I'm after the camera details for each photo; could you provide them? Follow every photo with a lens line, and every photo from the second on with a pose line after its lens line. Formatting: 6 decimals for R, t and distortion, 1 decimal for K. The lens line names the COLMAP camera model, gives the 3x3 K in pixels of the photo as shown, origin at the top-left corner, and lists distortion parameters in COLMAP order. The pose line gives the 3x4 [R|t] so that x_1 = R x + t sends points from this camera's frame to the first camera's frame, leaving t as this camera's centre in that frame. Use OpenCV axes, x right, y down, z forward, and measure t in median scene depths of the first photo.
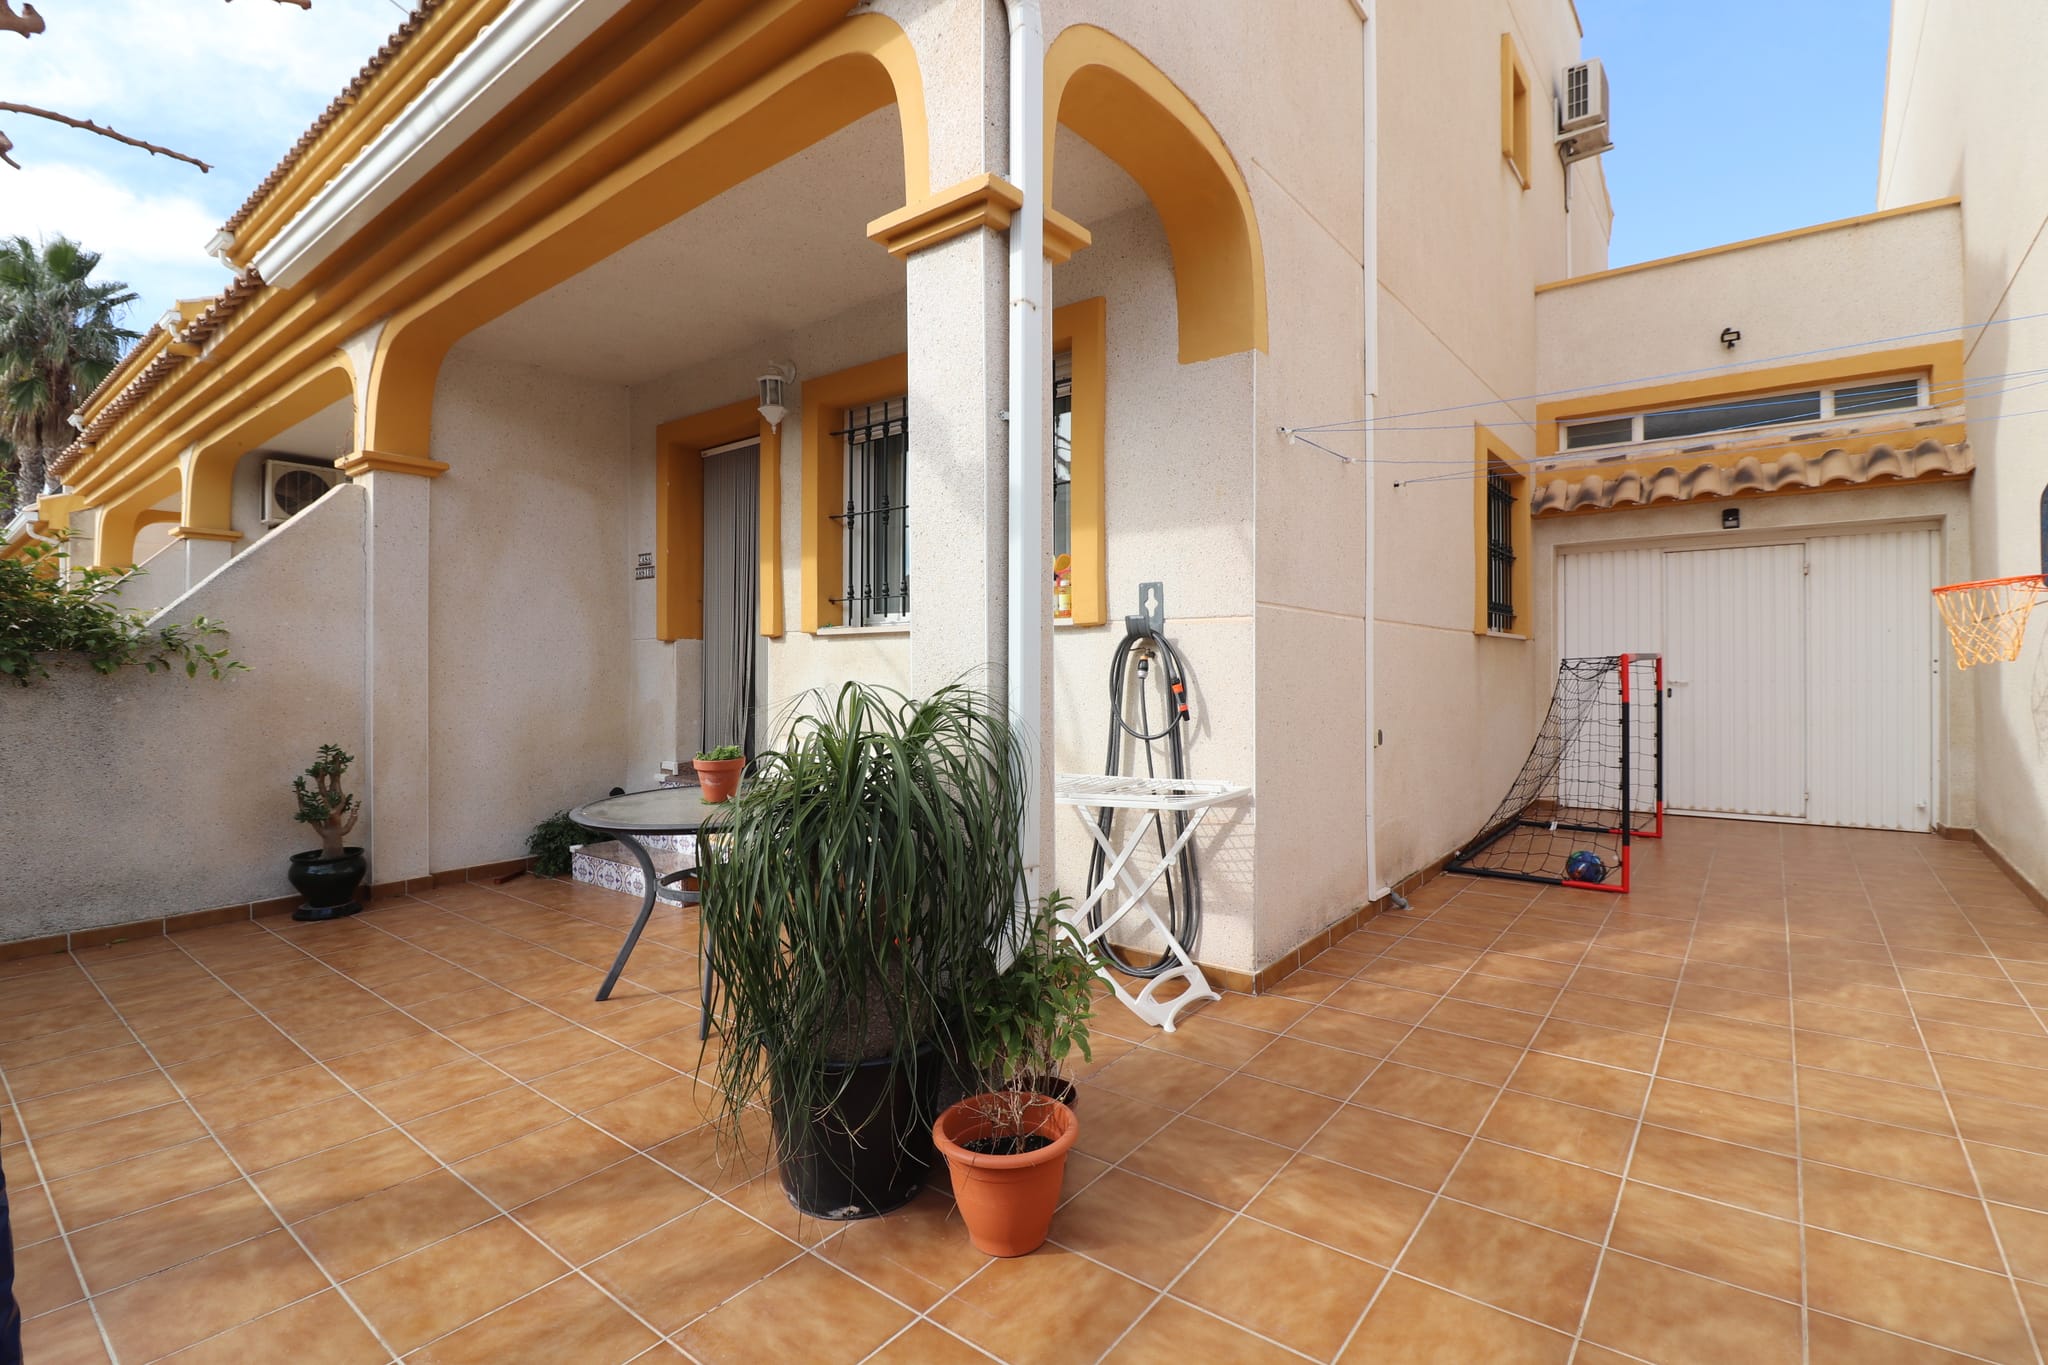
lens RADIAL K [[948.3, 0, 1021.2], [0, 948.3, 667.7], [0, 0, 1]] dist [-0.003549, -0.010742]
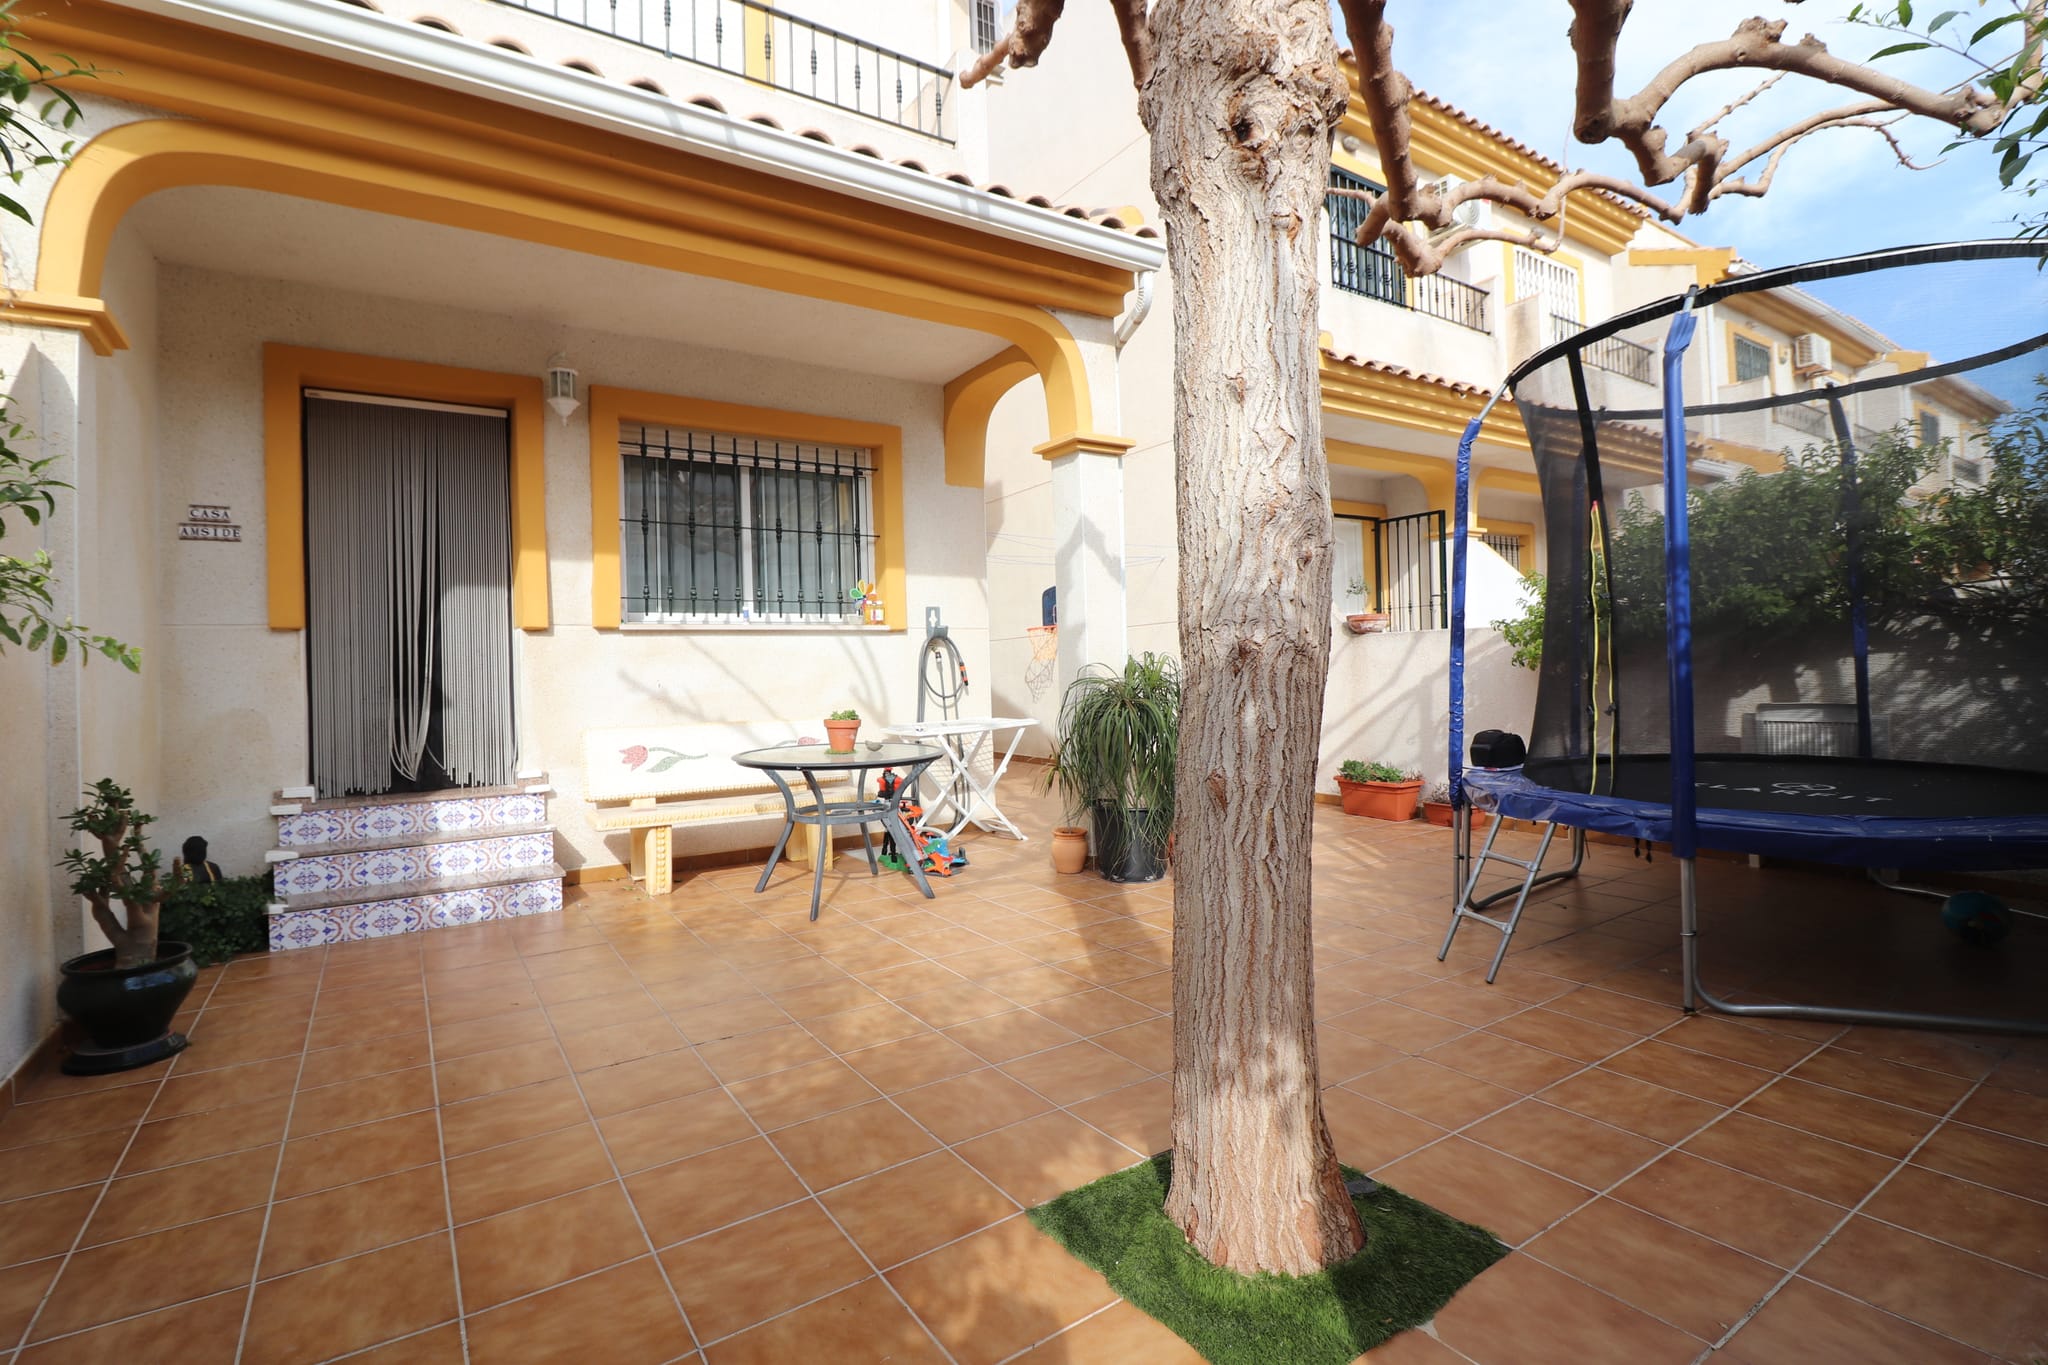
lens RADIAL K [[948.3, 0, 1018.2], [0, 948.3, 661.4], [0, 0, 1]] dist [-0.003549, -0.010742]
pose [[0.311783, 0.007947, 0.950120, -1.372561], [0.026759, 0.999495, -0.017141, 0.039719], [-0.949777, 0.030769, 0.311412, 0.317023]]
